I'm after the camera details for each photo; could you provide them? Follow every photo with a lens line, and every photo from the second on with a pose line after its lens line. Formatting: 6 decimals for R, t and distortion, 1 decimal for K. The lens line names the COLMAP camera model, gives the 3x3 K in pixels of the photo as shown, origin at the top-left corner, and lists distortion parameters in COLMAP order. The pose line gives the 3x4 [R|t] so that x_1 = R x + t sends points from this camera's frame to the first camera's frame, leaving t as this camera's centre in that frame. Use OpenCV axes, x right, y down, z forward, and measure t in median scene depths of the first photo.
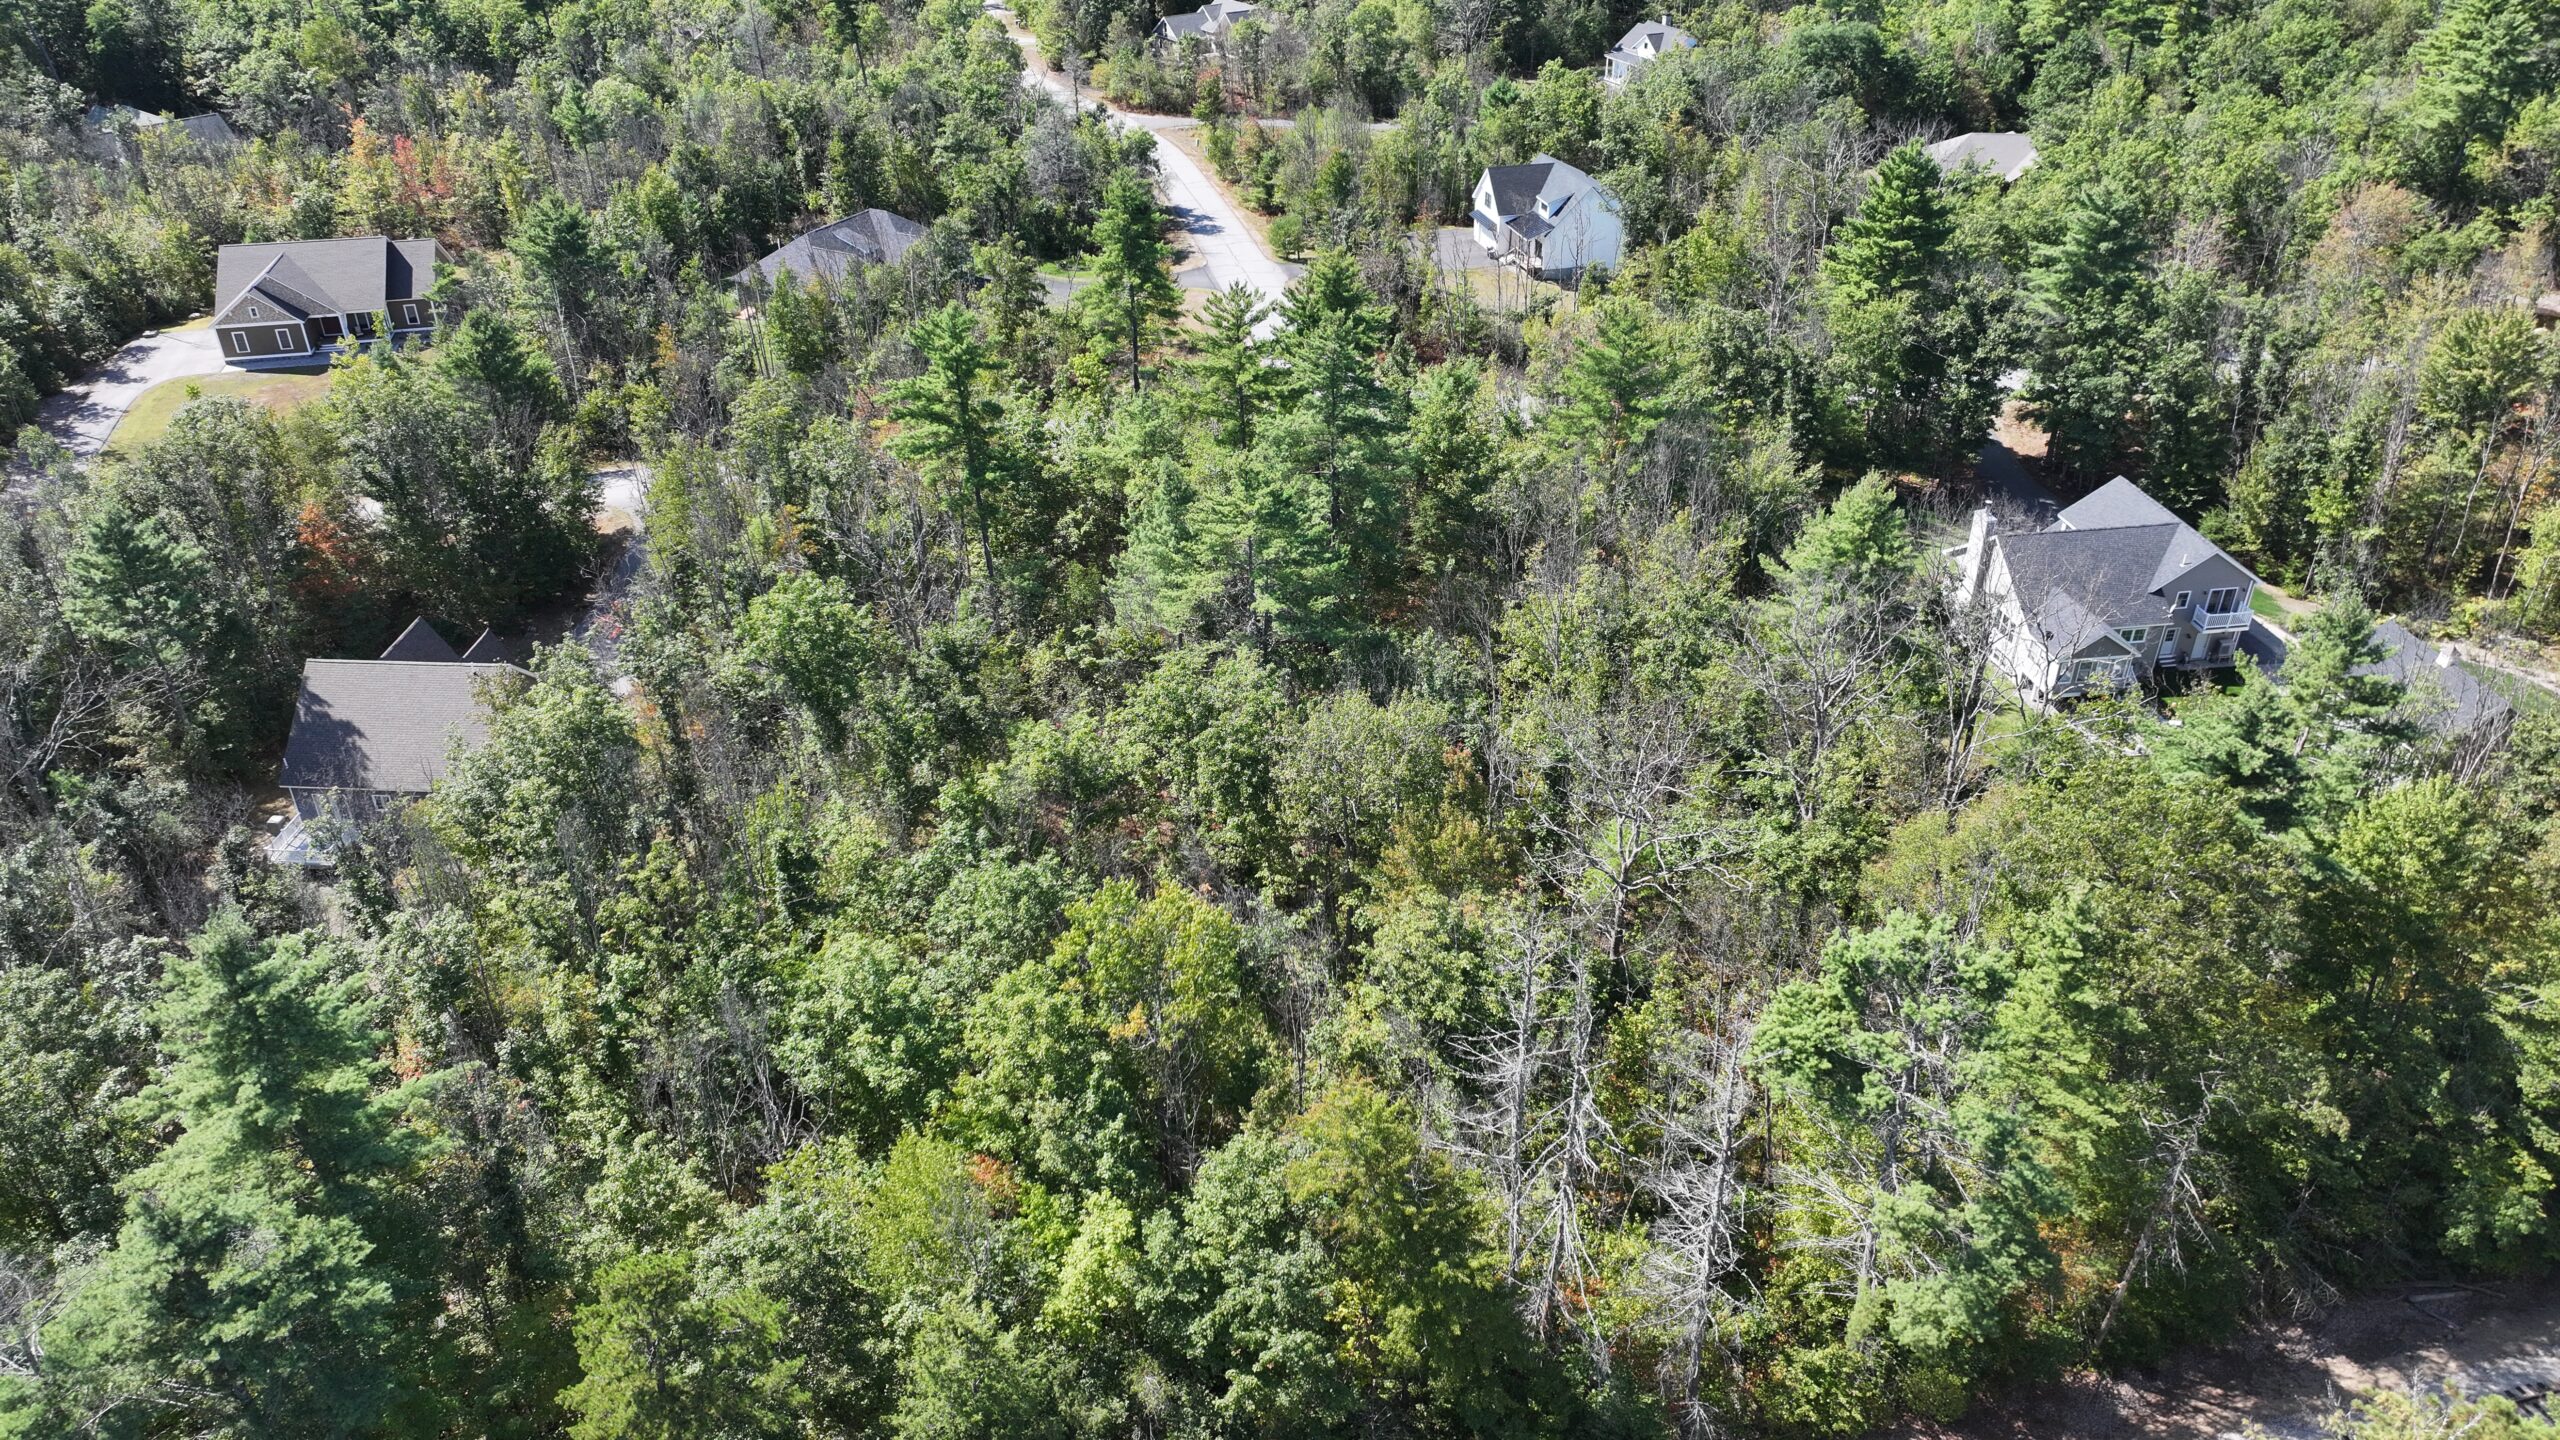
lens RADIAL K [[1785.8, 0, 1280.0], [0, 1785.8, 720.0], [0, 0, 1]] dist [-0.015412, 0.030940]
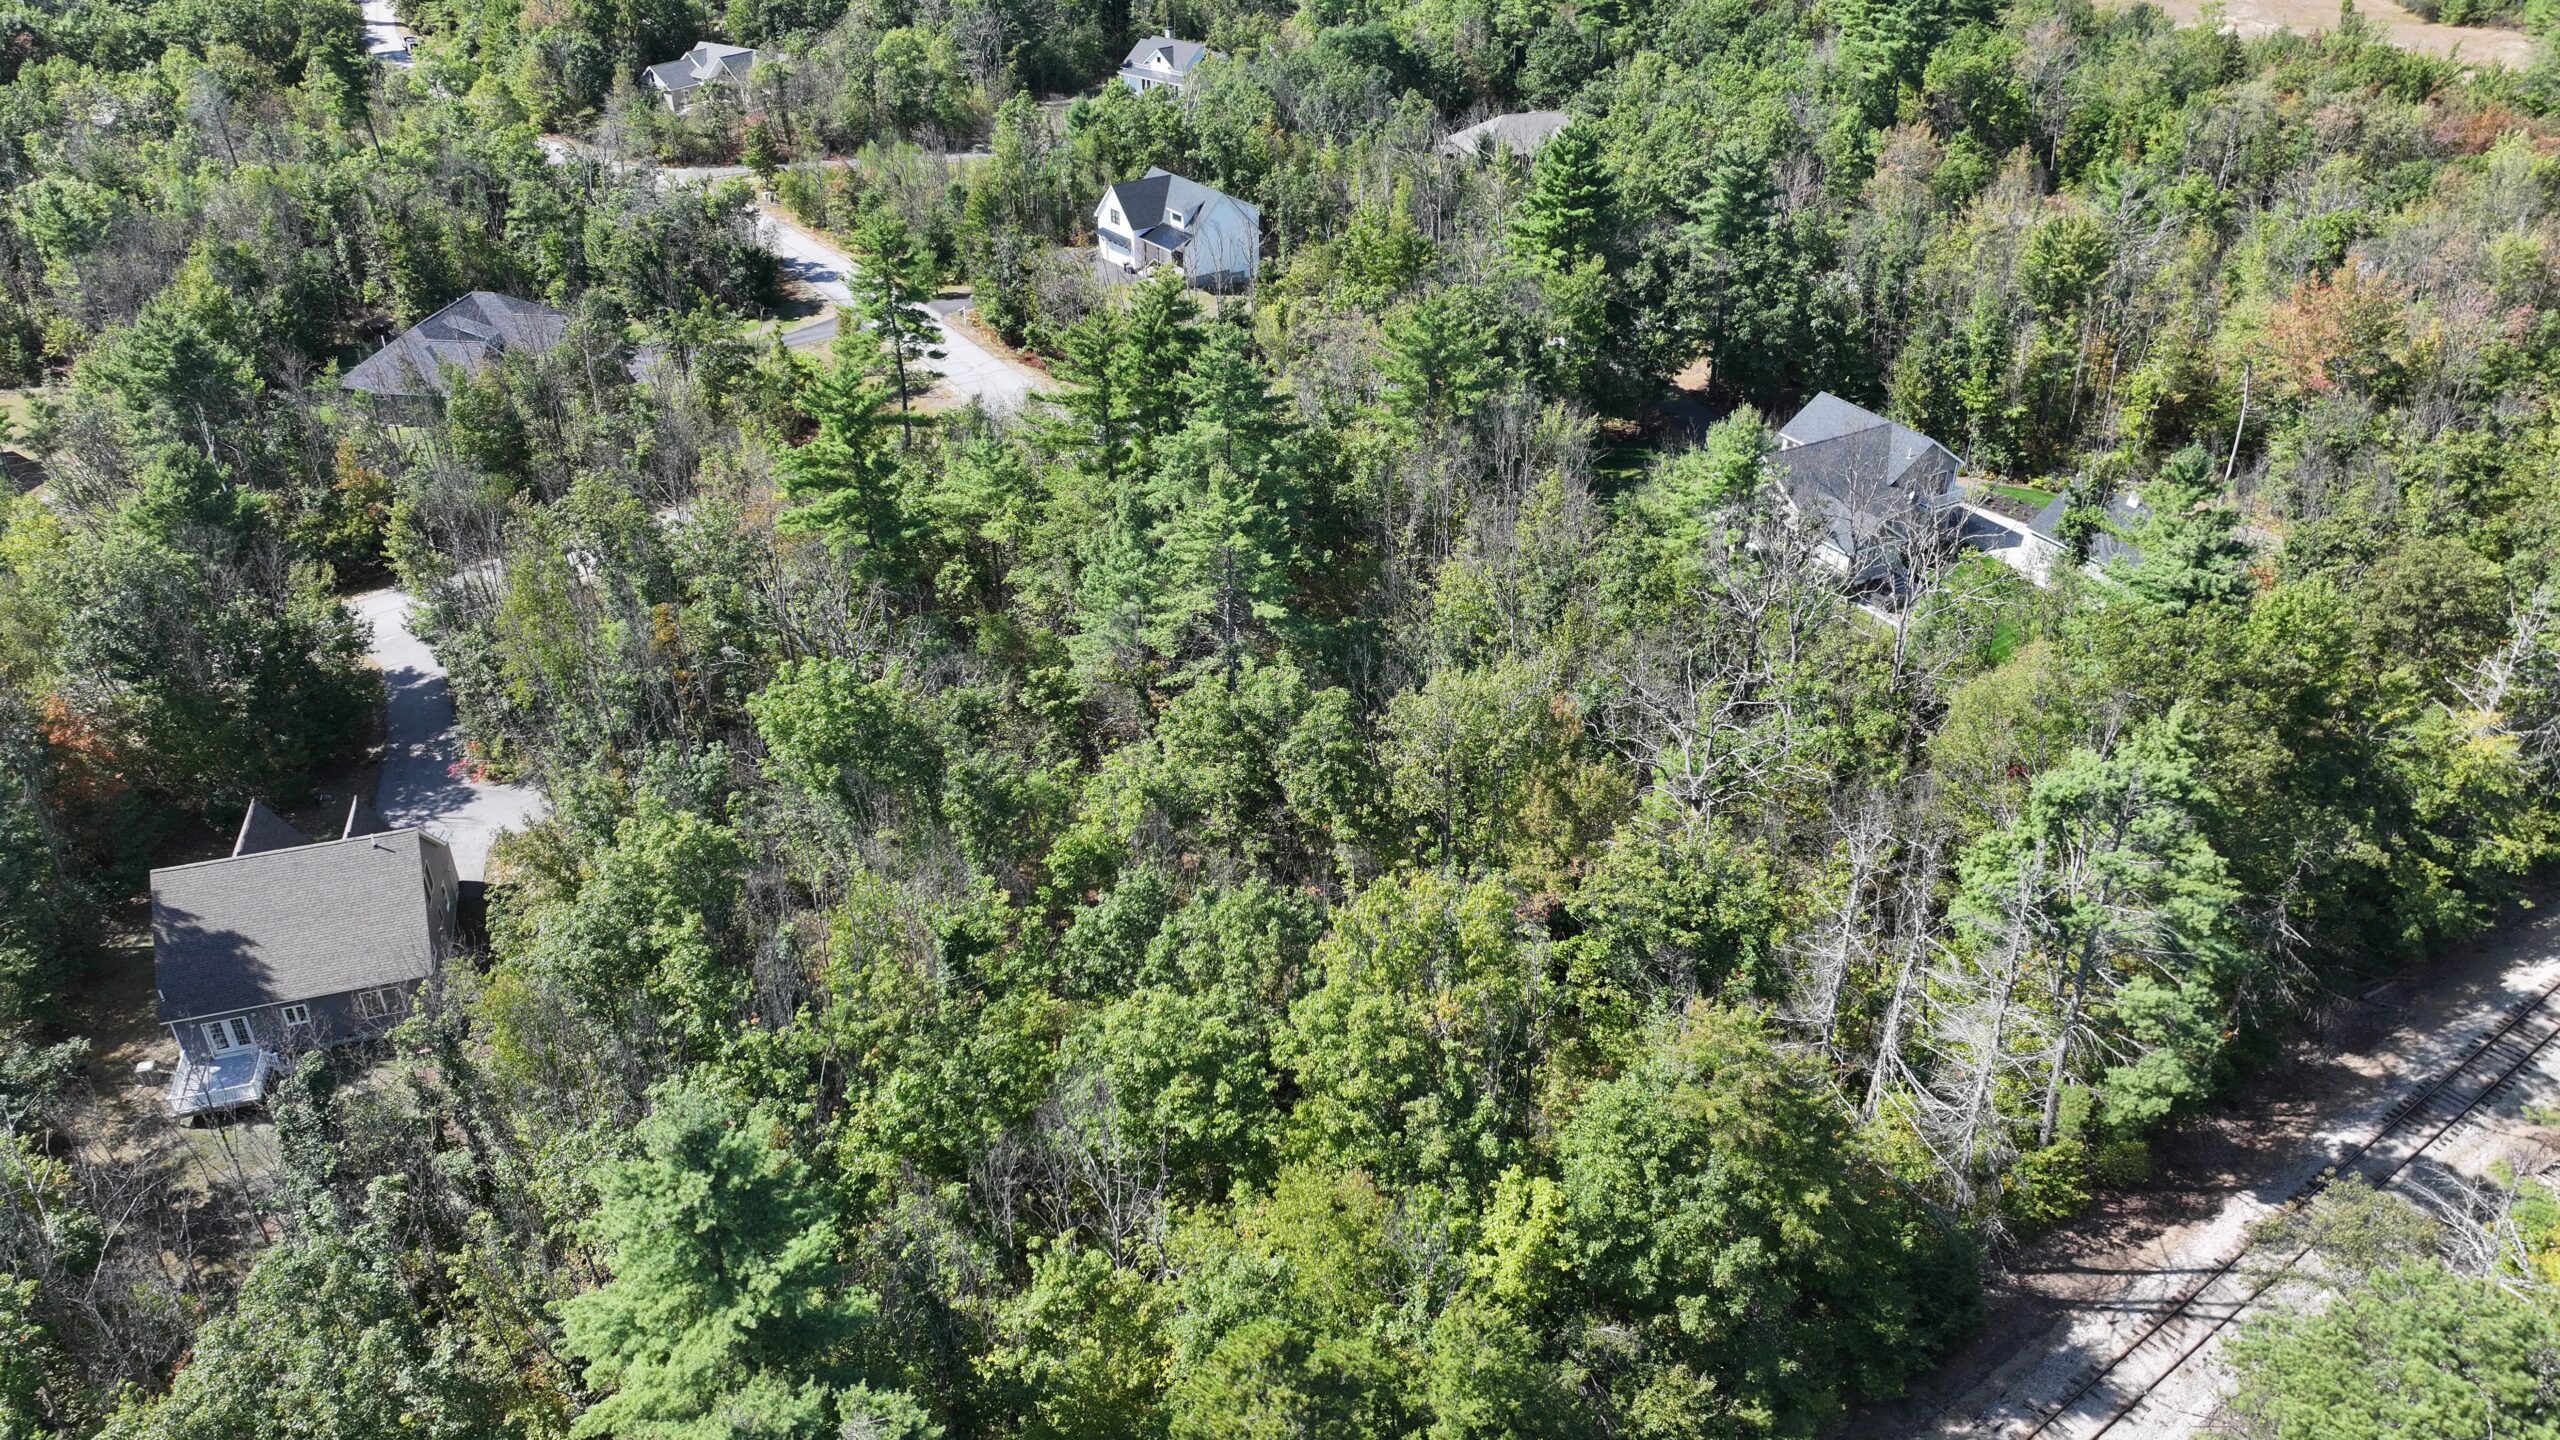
lens RADIAL K [[1793.5, 0, 1283.7], [0, 1793.5, 698.5], [0, 0, 1]] dist [-0.006628, 0.020201]
pose [[0.933794, -0.180676, 0.308844, -0.220552], [0.188332, 0.982092, 0.005105, -0.013224], [-0.304236, 0.053398, 0.951099, 0.021519]]
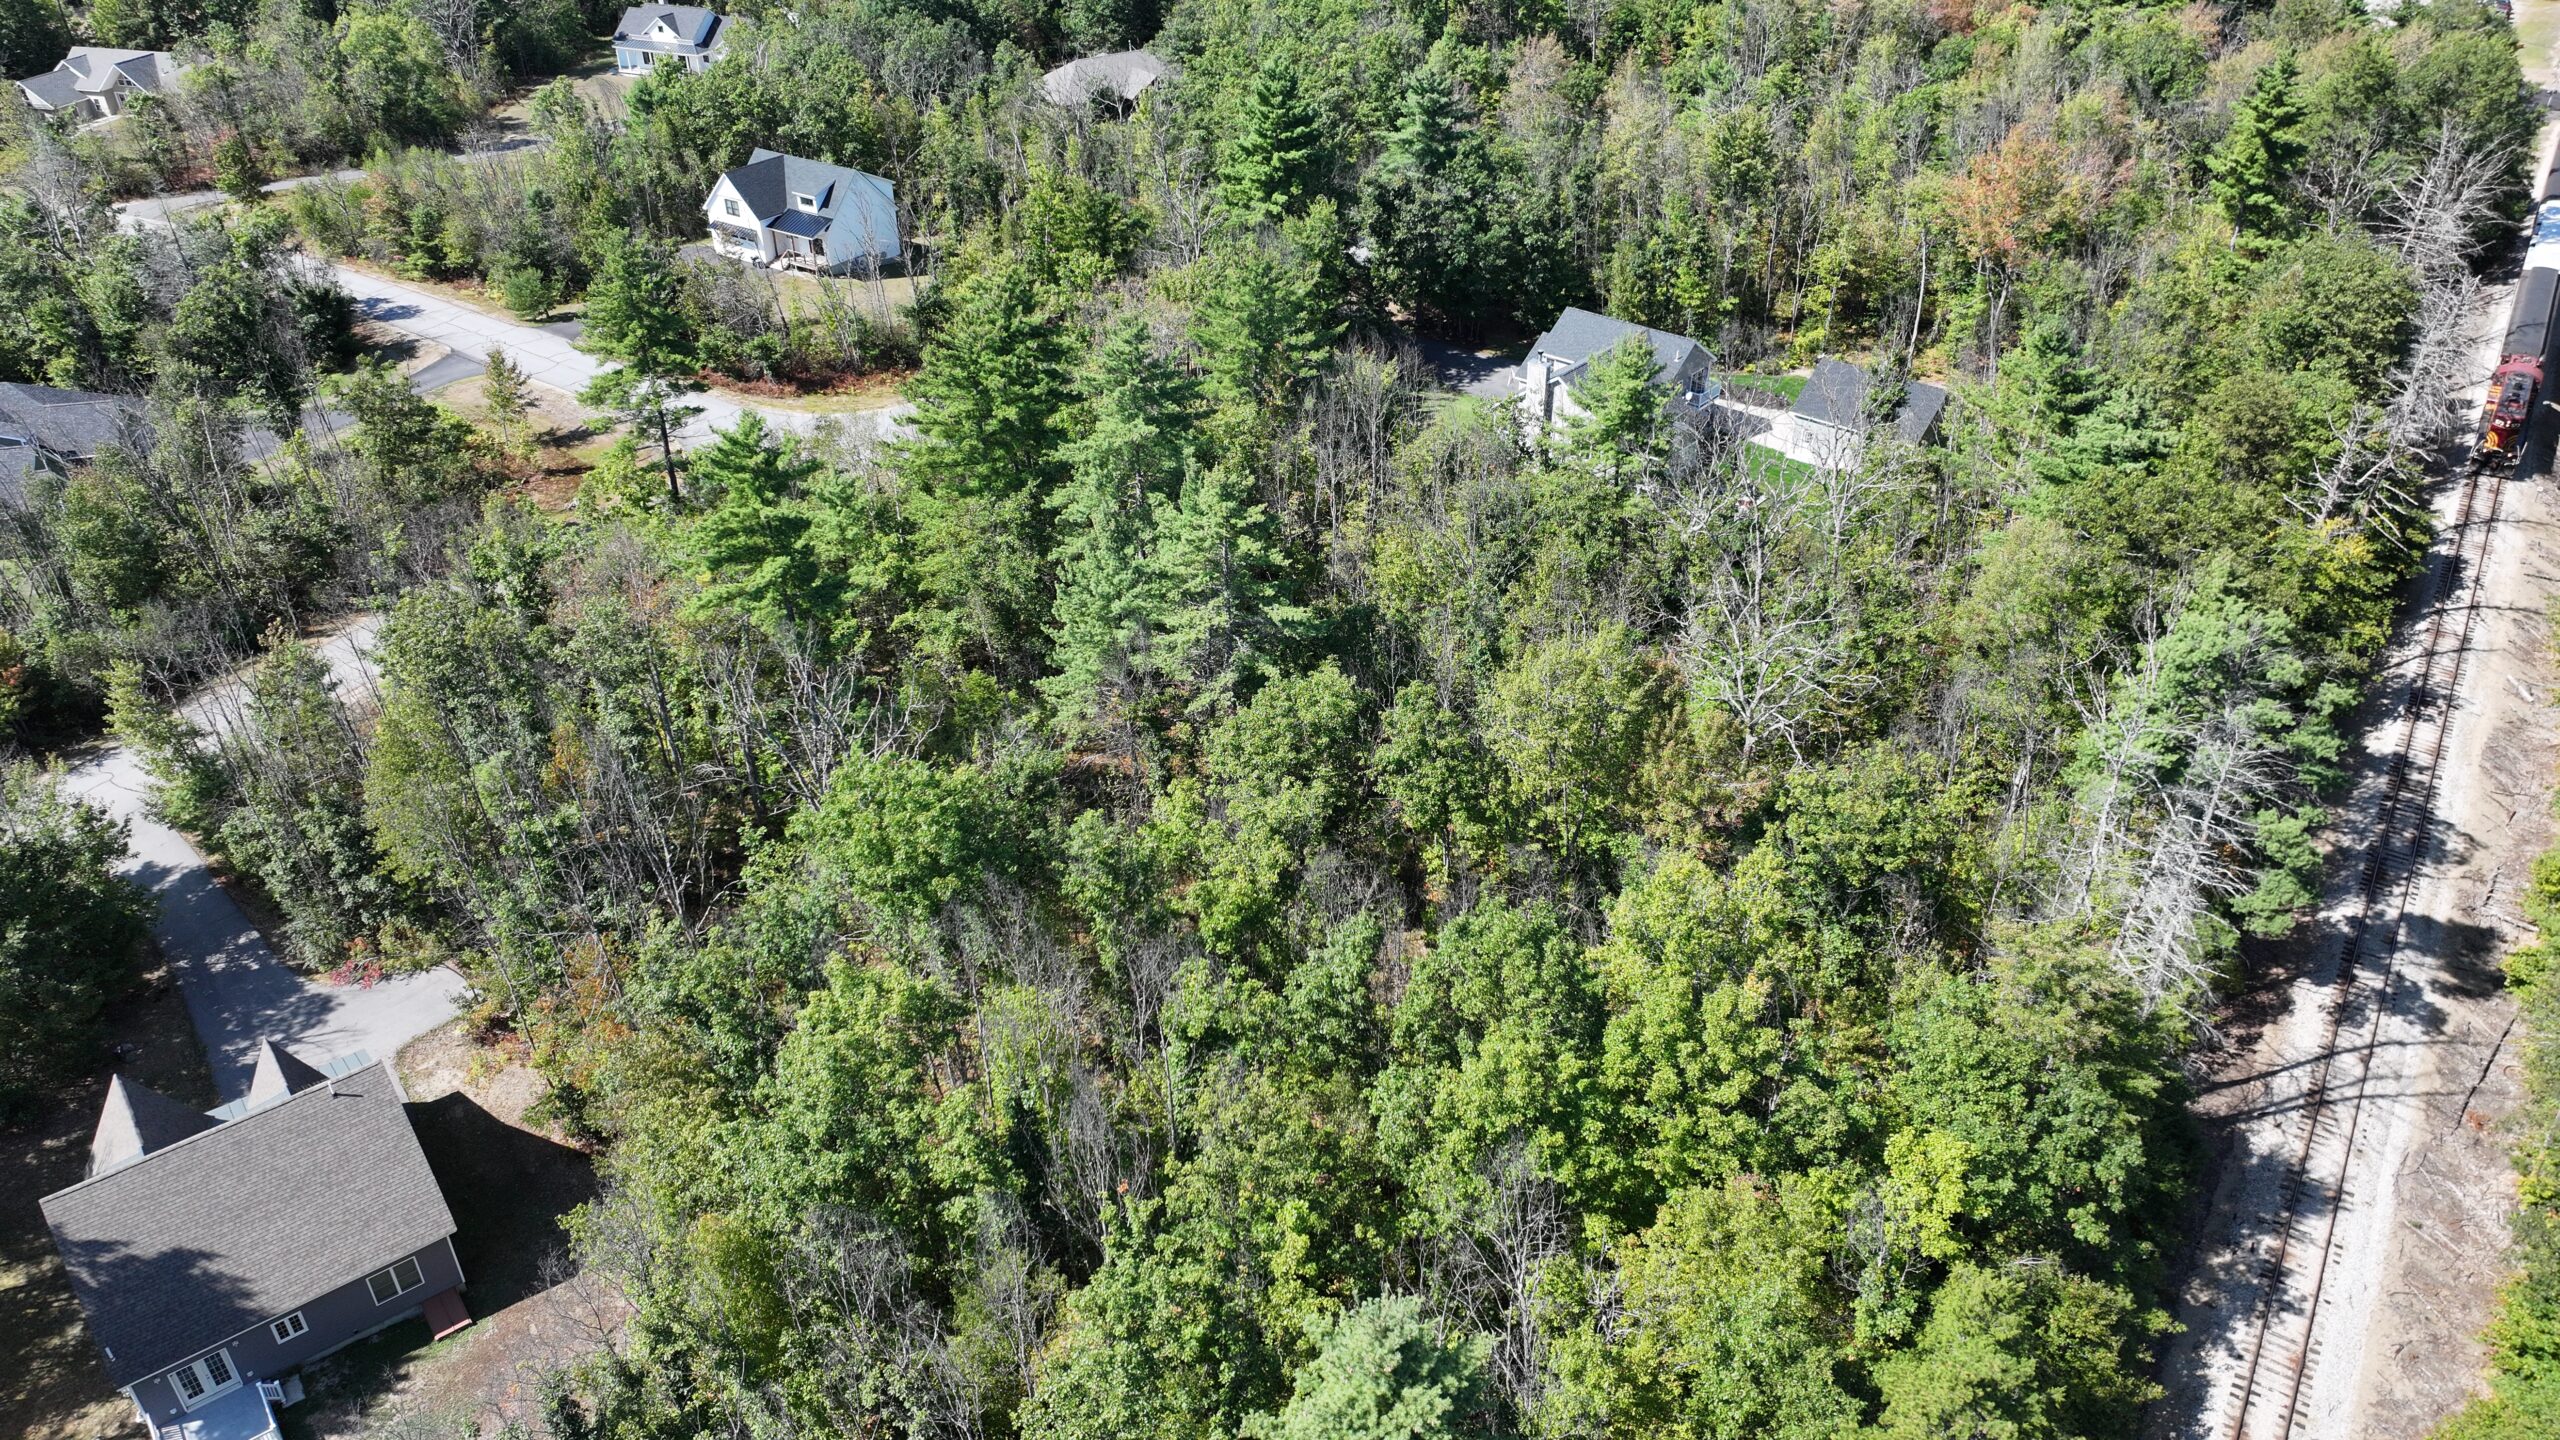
lens RADIAL K [[1793.5, 0, 1283.7], [0, 1793.5, 698.5], [0, 0, 1]] dist [-0.006628, 0.020201]
pose [[0.753226, -0.351514, 0.555957, -0.379077], [0.347244, 0.930350, 0.117775, -0.092488], [-0.558634, 0.104341, 0.822825, 0.149323]]
